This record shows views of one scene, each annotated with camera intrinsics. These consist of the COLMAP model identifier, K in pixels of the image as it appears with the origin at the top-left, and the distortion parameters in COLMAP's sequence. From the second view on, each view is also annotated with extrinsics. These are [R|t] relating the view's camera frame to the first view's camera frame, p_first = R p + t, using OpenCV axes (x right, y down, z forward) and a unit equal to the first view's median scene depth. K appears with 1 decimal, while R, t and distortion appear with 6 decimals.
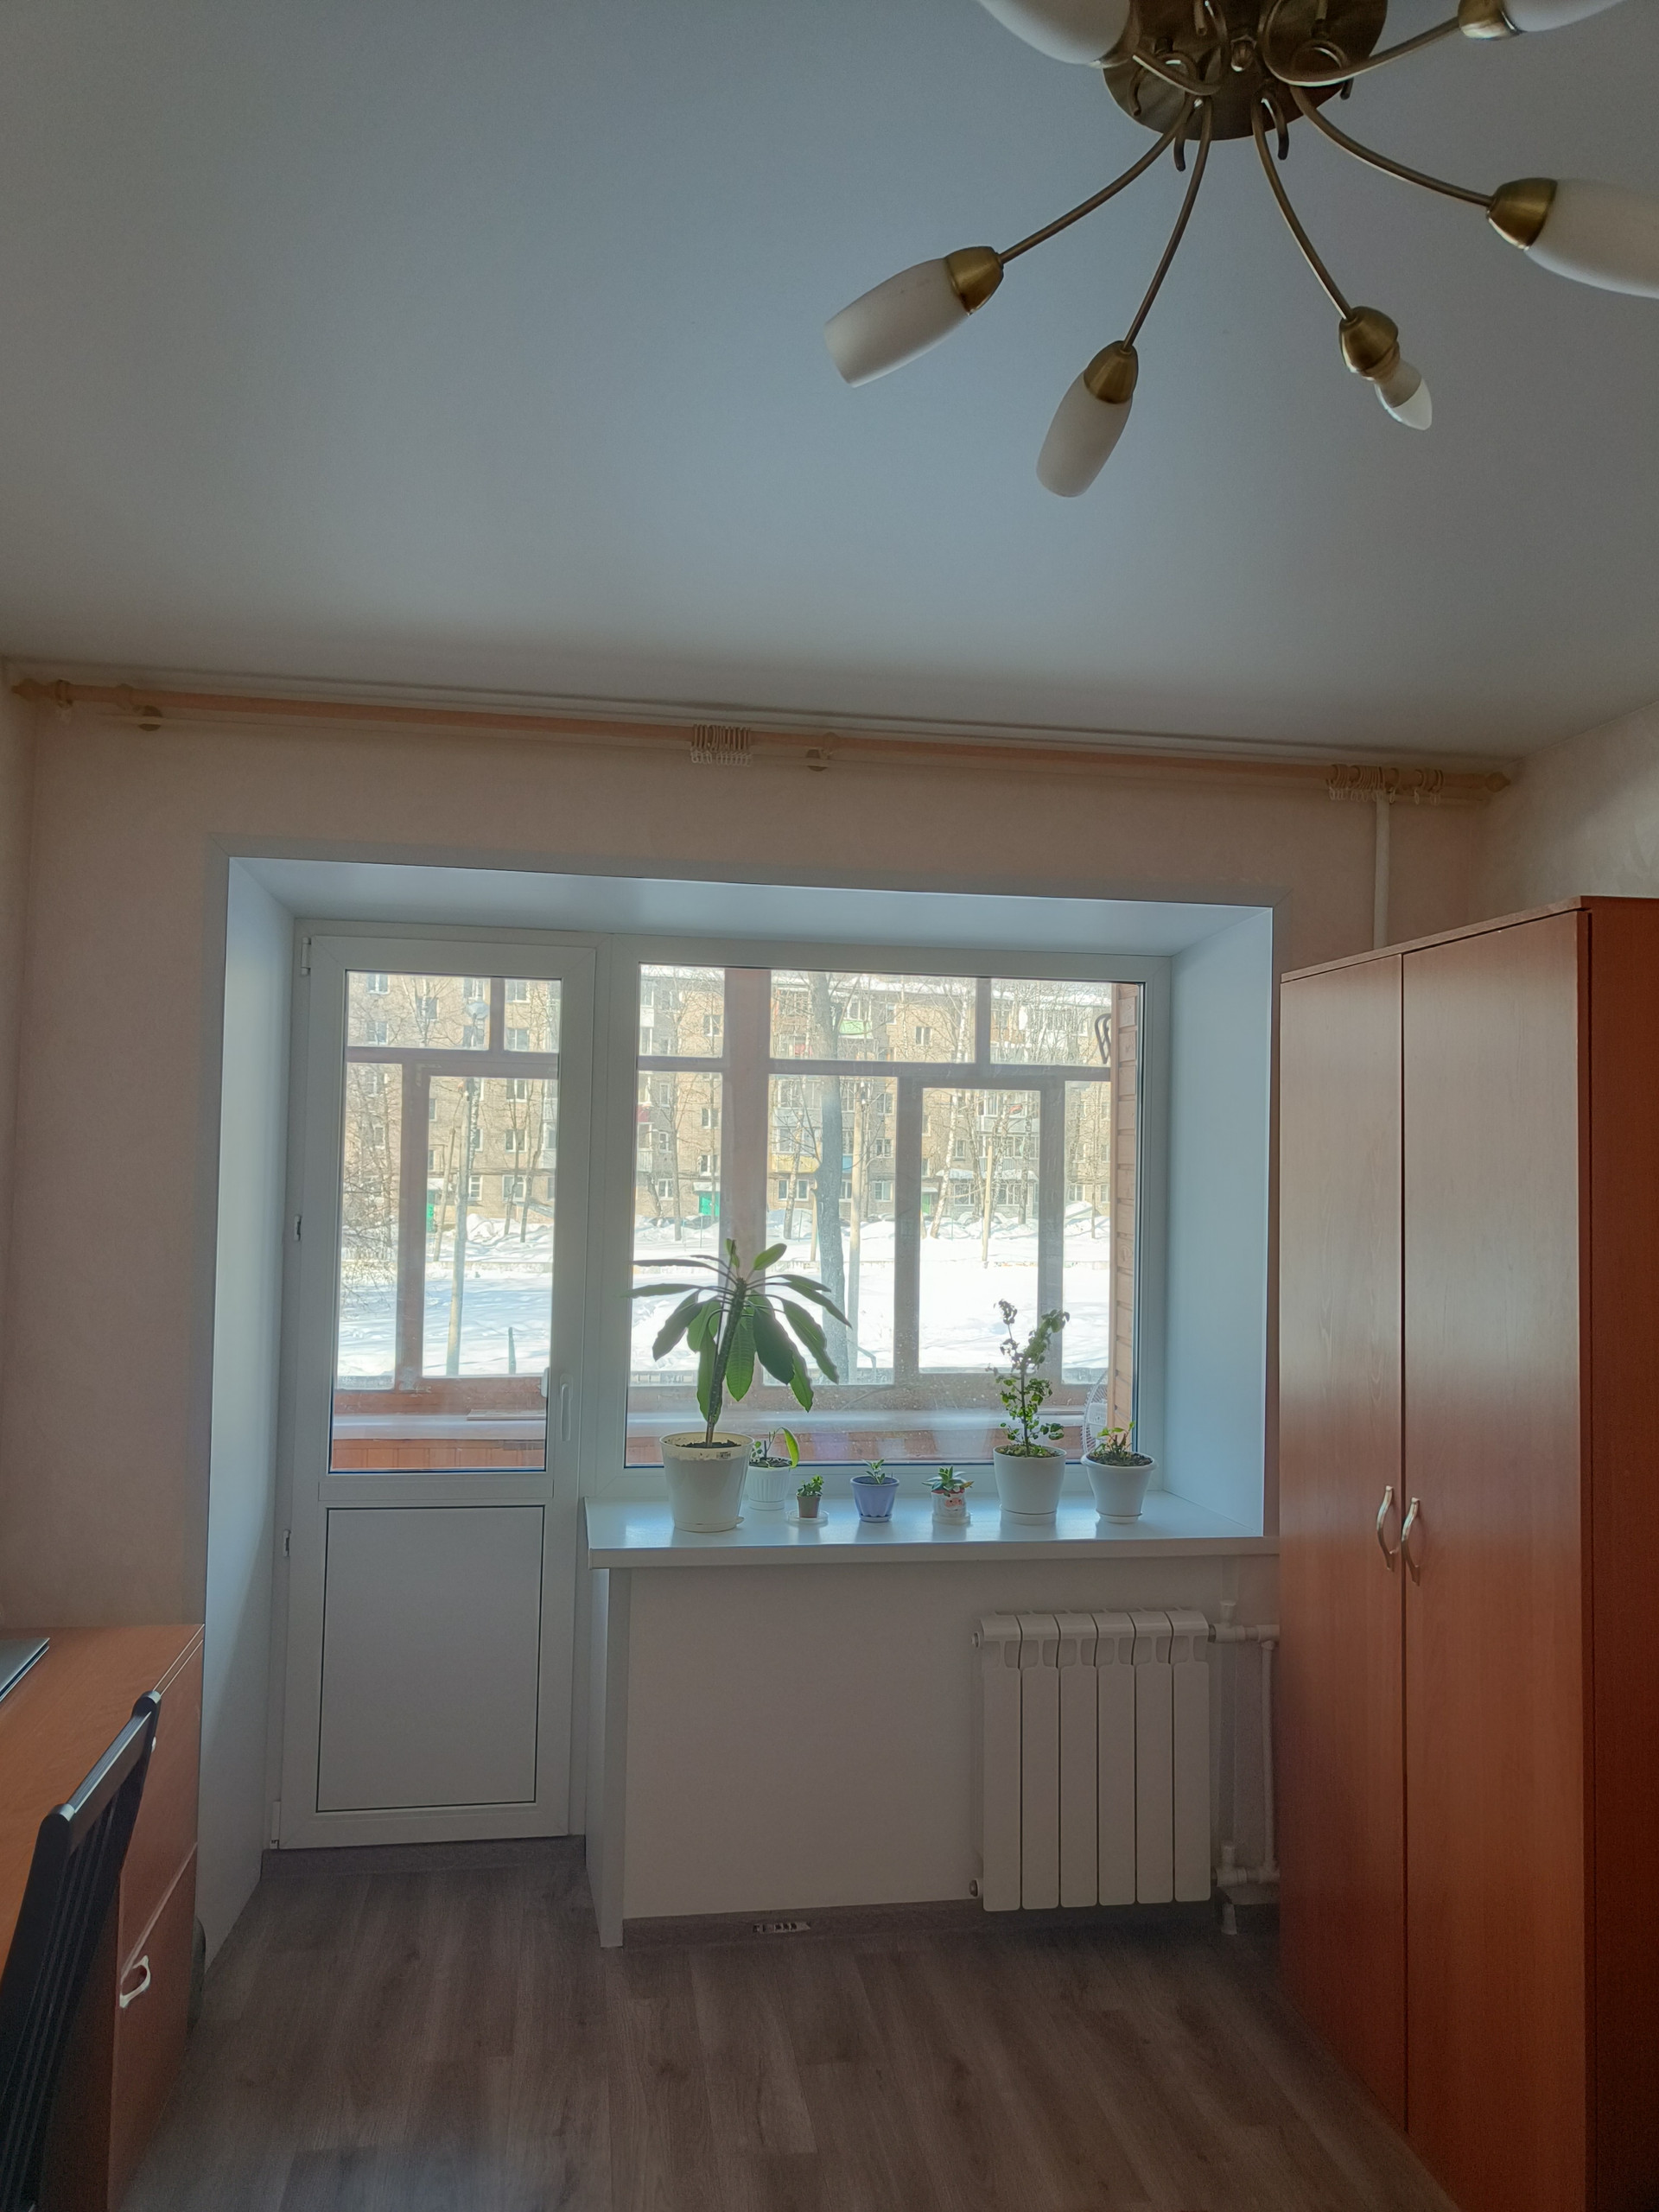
lens RADIAL K [[1555.4, 0, 830.2], [0, 1555.4, 1105.2], [0, 0, 1]] dist [0.017785, -0.001645]
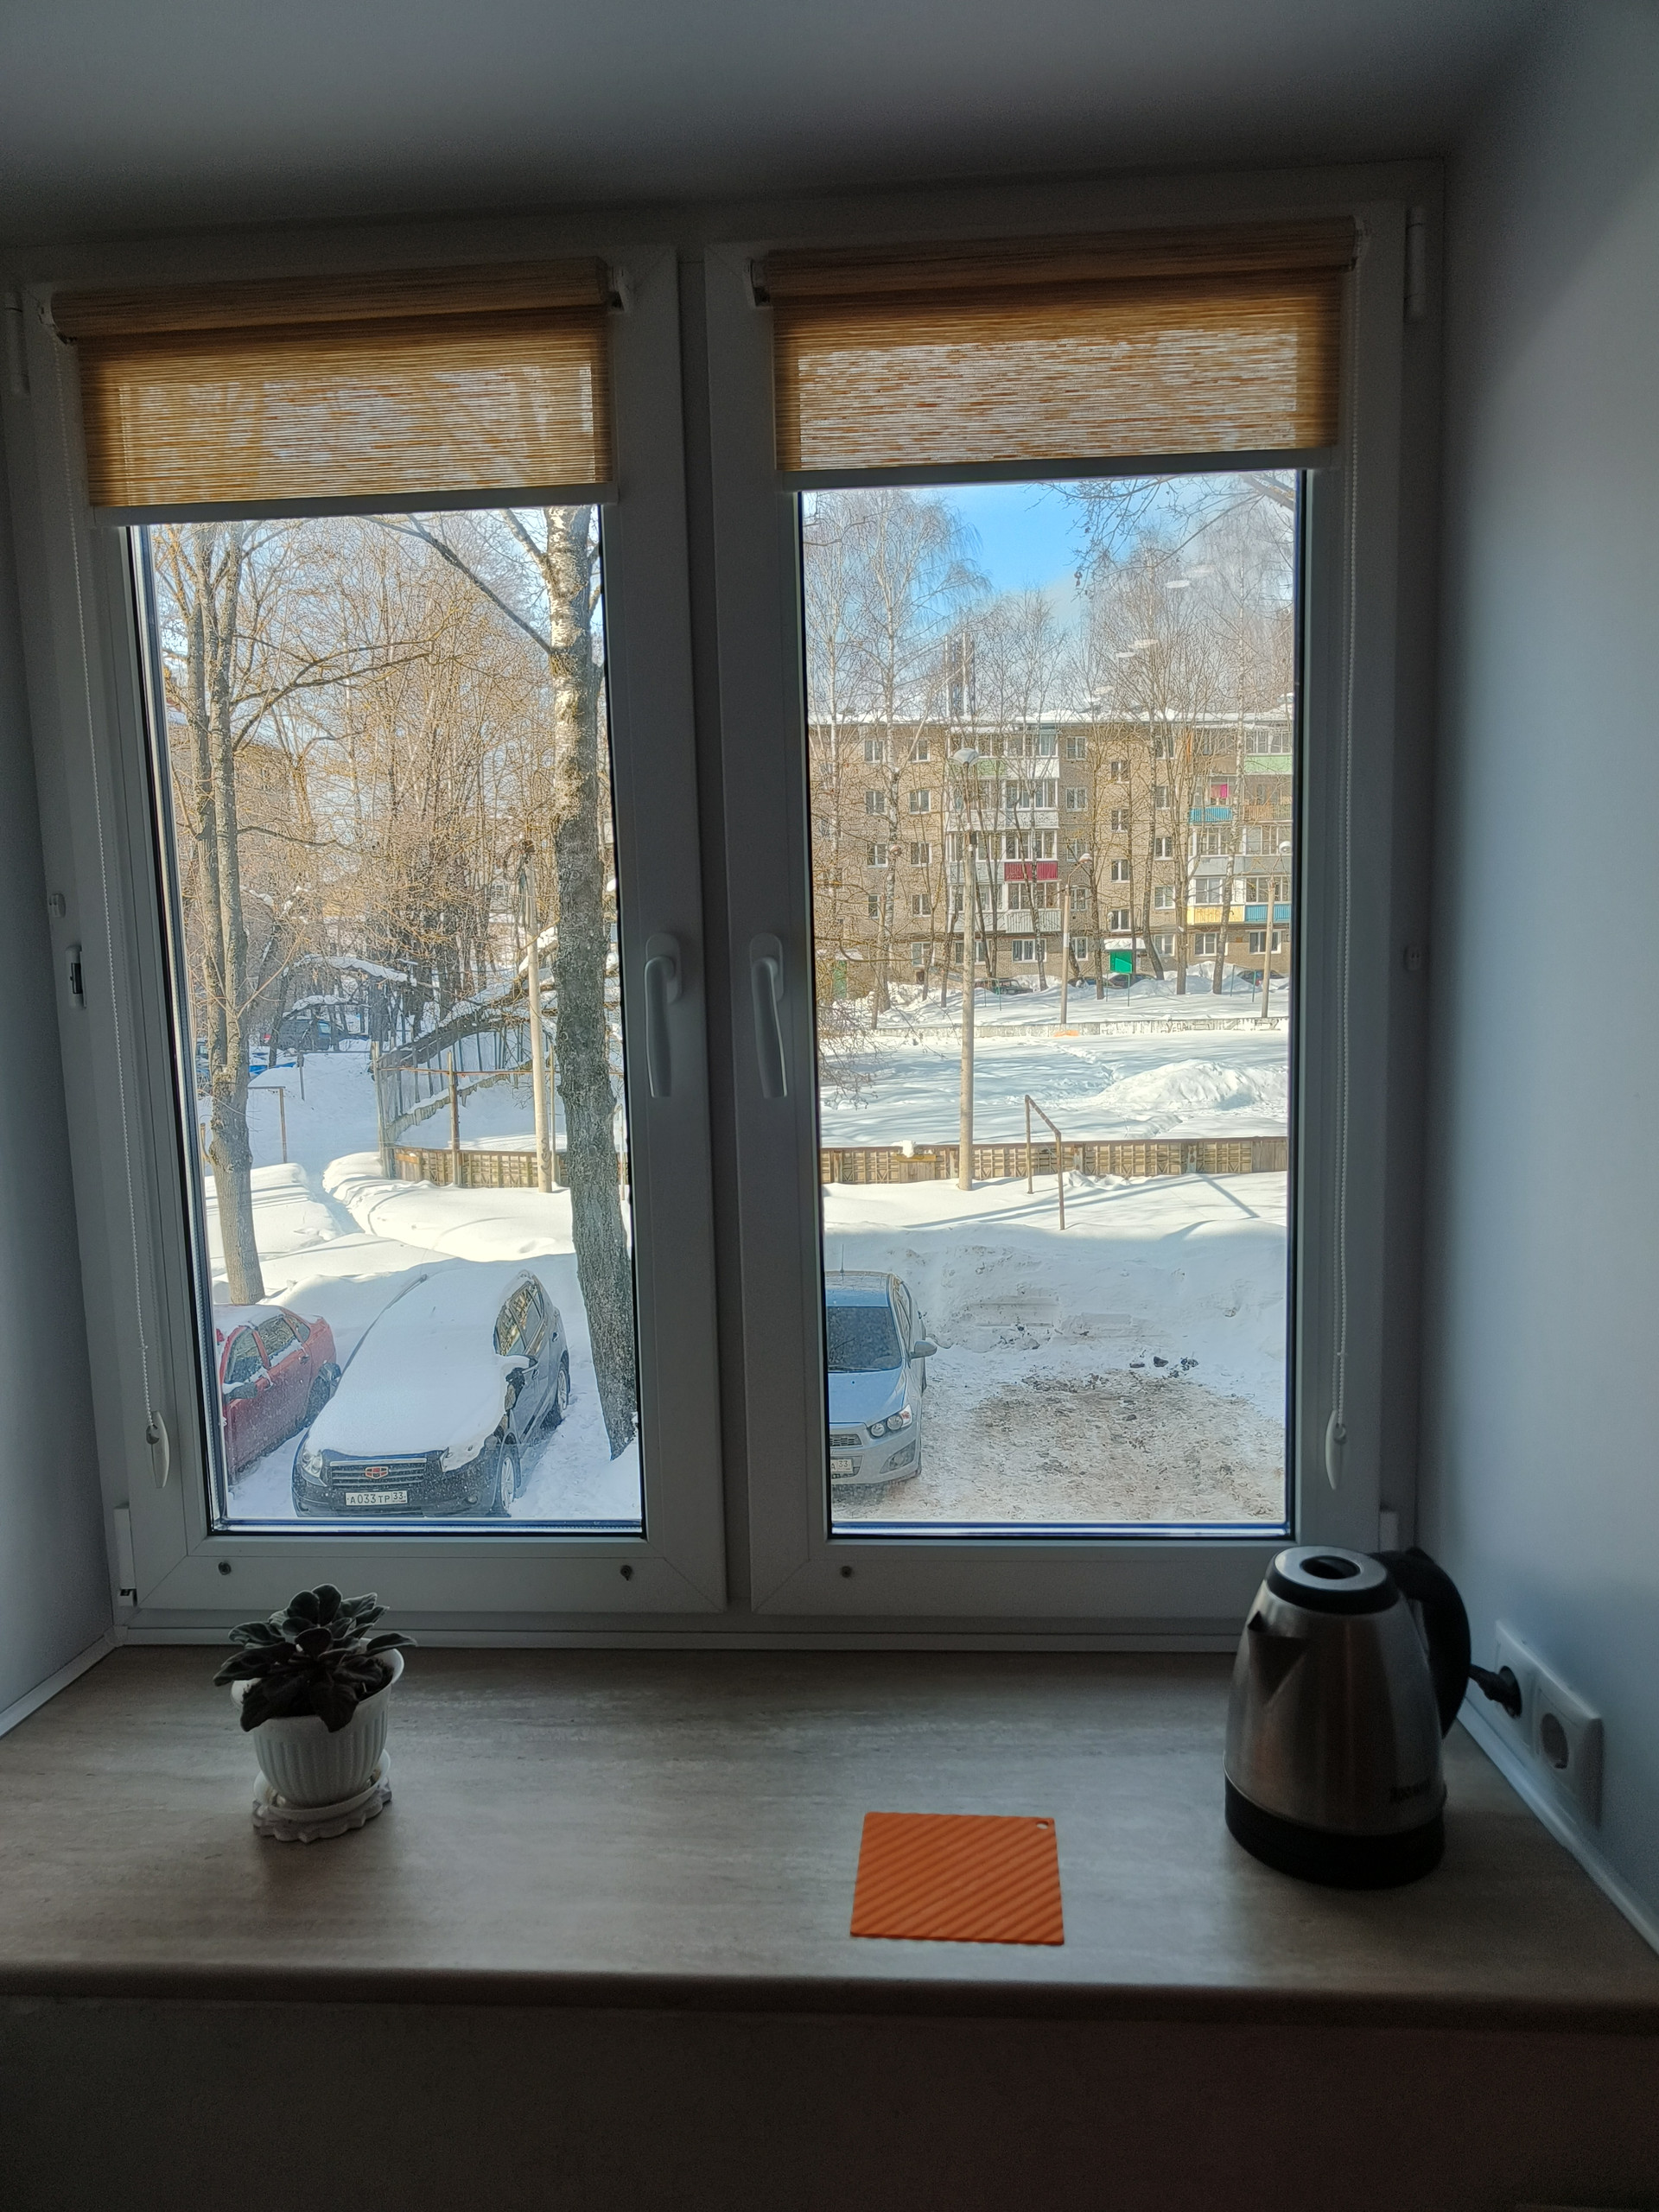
lens RADIAL K [[1555.4, 0, 831.5], [0, 1555.4, 1108.9], [0, 0, 1]] dist [0.017785, -0.001645]
pose [[0.965567, -0.014476, -0.259753, -0.338490], [0.054658, 0.987453, 0.148149, 0.041990], [0.254349, -0.157245, 0.954243, 0.971868]]
